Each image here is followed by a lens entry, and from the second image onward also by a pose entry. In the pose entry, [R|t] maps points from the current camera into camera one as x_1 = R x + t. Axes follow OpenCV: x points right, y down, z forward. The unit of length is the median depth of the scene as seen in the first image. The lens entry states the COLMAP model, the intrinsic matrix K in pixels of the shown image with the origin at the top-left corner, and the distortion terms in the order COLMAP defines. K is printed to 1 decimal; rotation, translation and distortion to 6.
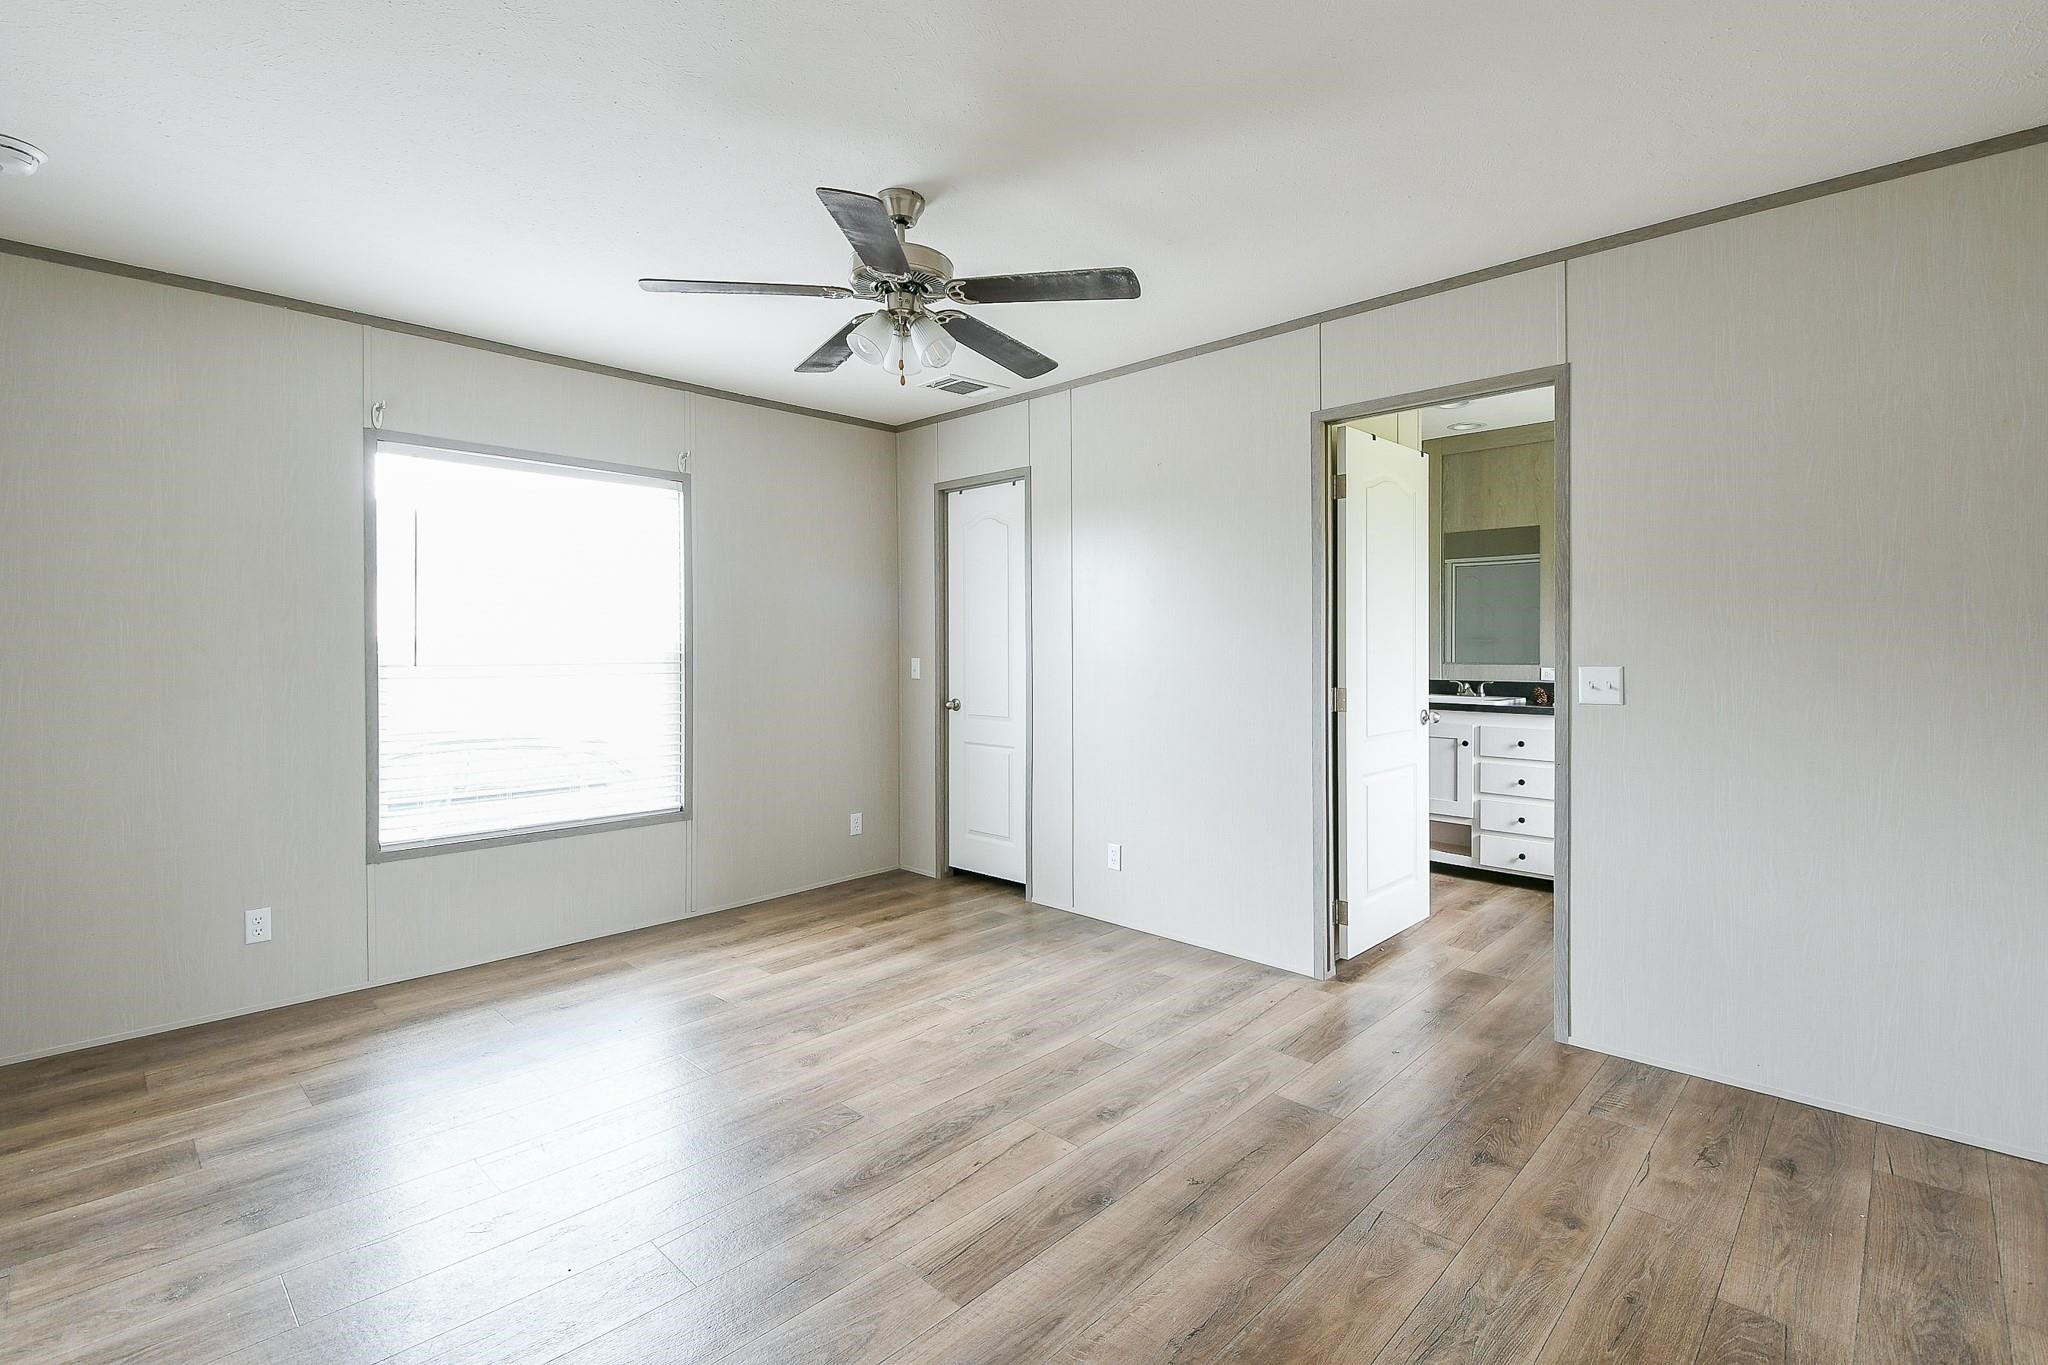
lens RADIAL K [[912.4, 0, 1024.4], [0, 912.4, 714.6], [0, 0, 1]] dist [0.010908, -0.014316]
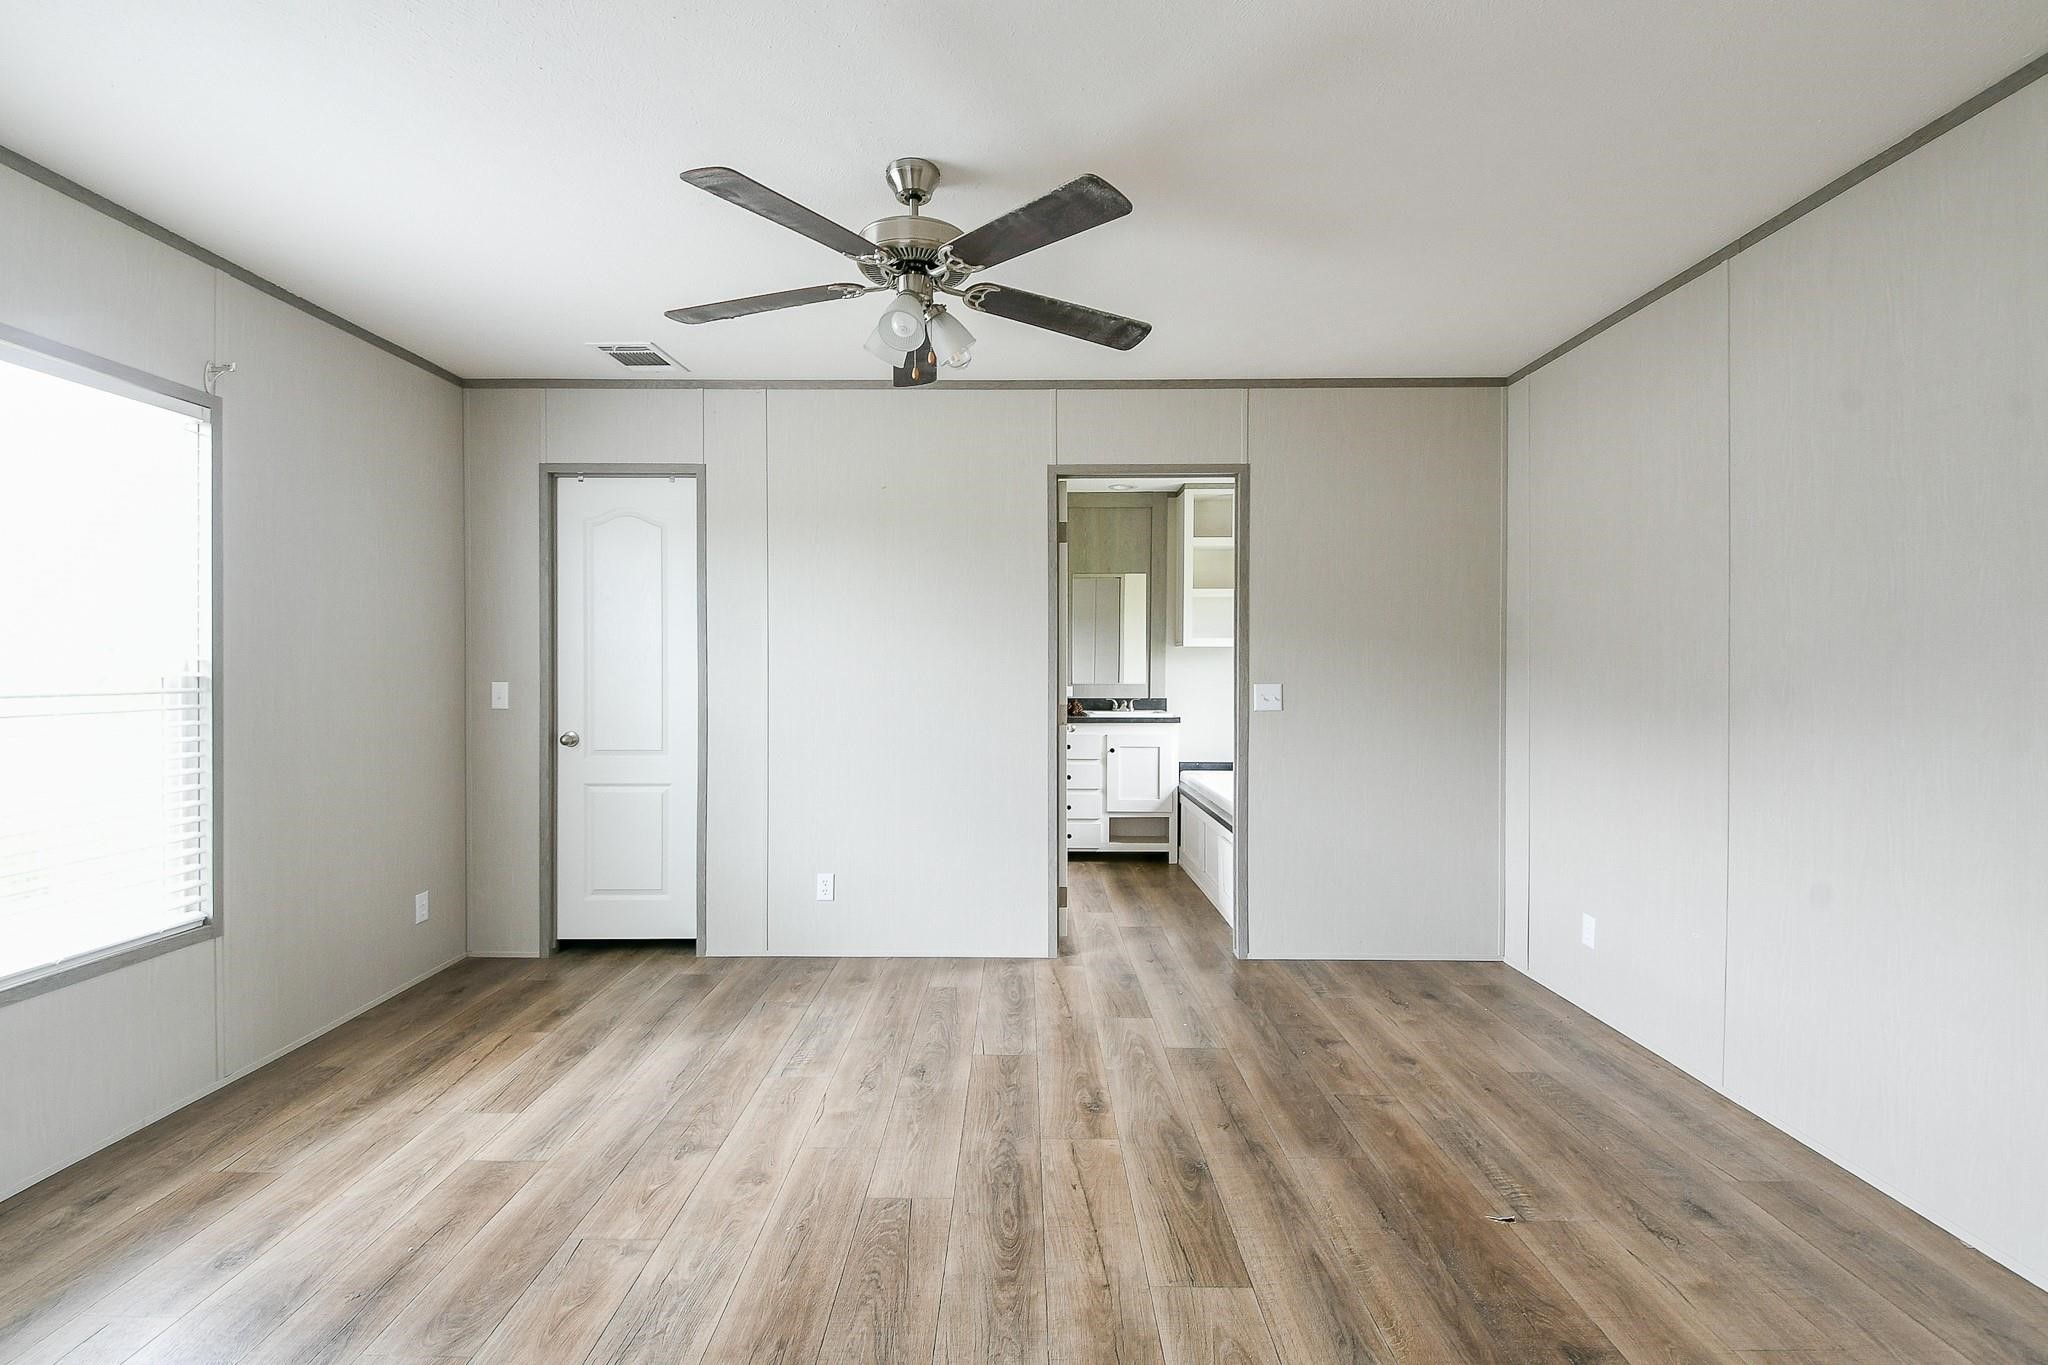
lens RADIAL K [[912.4, 0, 999.5], [0, 912.4, 724.0], [0, 0, 1]] dist [0.010908, -0.014316]
pose [[0.731188, -0.033271, 0.681364, -0.527072], [0.045732, 0.998954, -0.000298, -0.008509], [-0.680641, 0.031378, 0.731945, 0.215716]]
